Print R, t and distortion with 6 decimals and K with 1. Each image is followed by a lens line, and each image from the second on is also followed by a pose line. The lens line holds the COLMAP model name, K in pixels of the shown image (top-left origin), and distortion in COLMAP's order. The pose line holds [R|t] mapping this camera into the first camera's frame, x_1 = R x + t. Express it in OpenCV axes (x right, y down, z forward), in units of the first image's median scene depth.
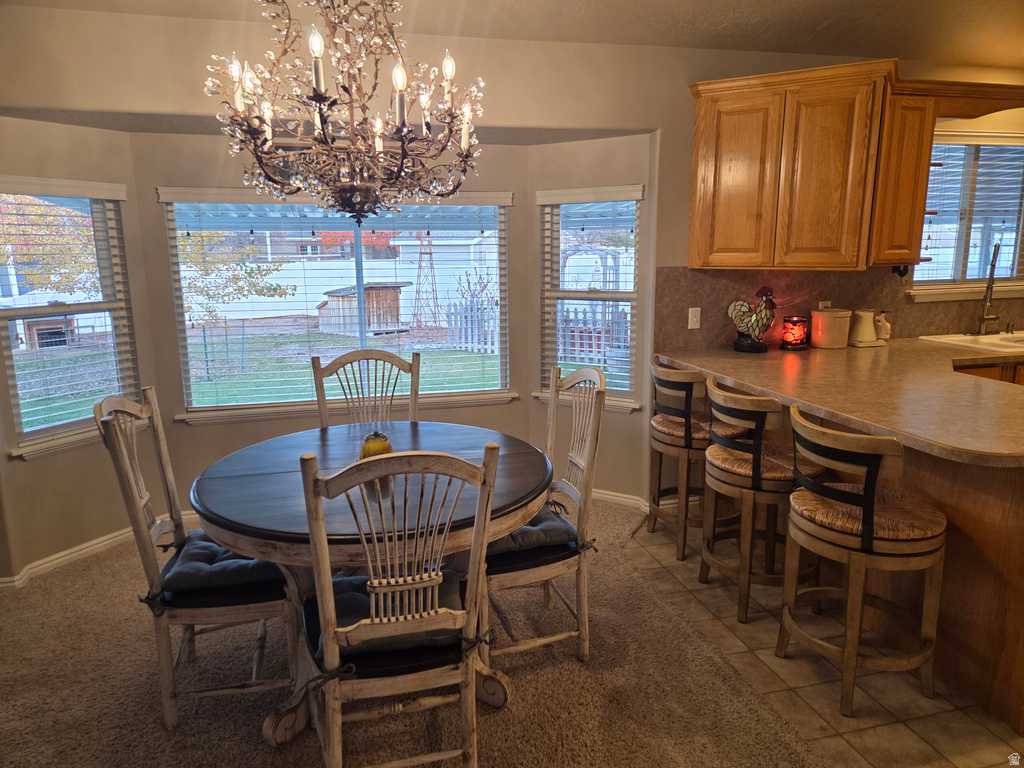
lens RADIAL K [[685.1, 0, 500.9], [0, 685.1, 372.9], [0, 0, 1]] dist [0.077825, -0.065338]
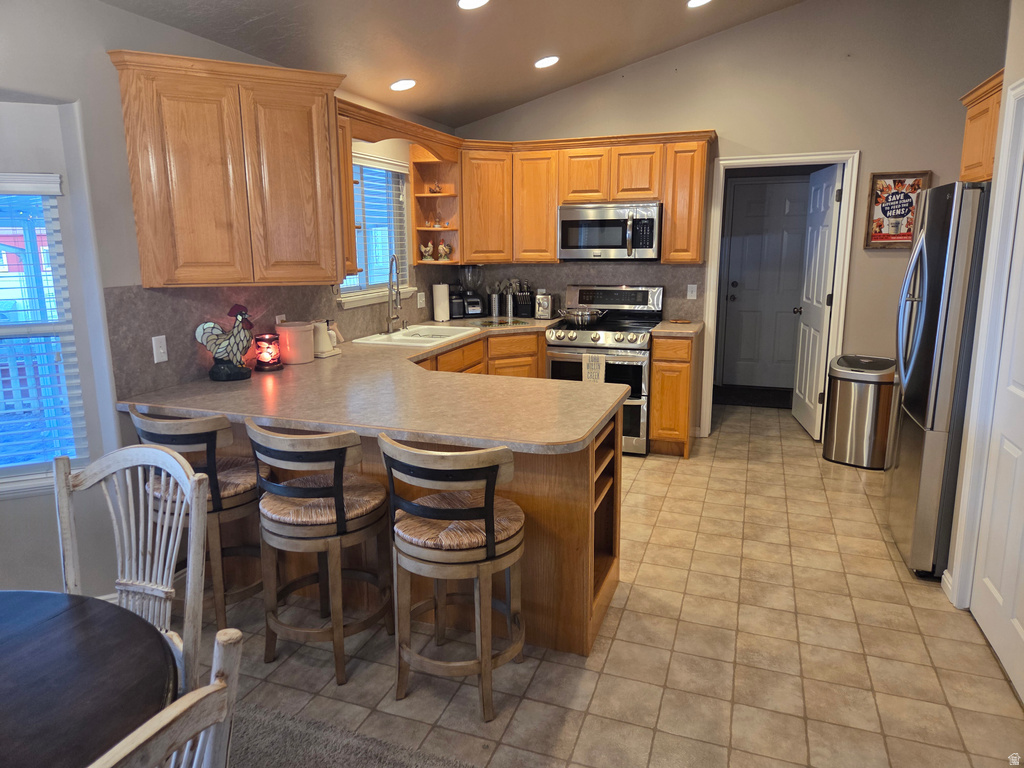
lens RADIAL K [[684.6, 0, 506.3], [0, 684.6, 372.7], [0, 0, 1]] dist [0.078491, -0.066997]
pose [[0.568979, -0.151040, 0.808362, -0.153712], [0.150490, 0.985513, 0.078216, -0.057744], [-0.808465, 0.077148, 0.583466, 0.219109]]
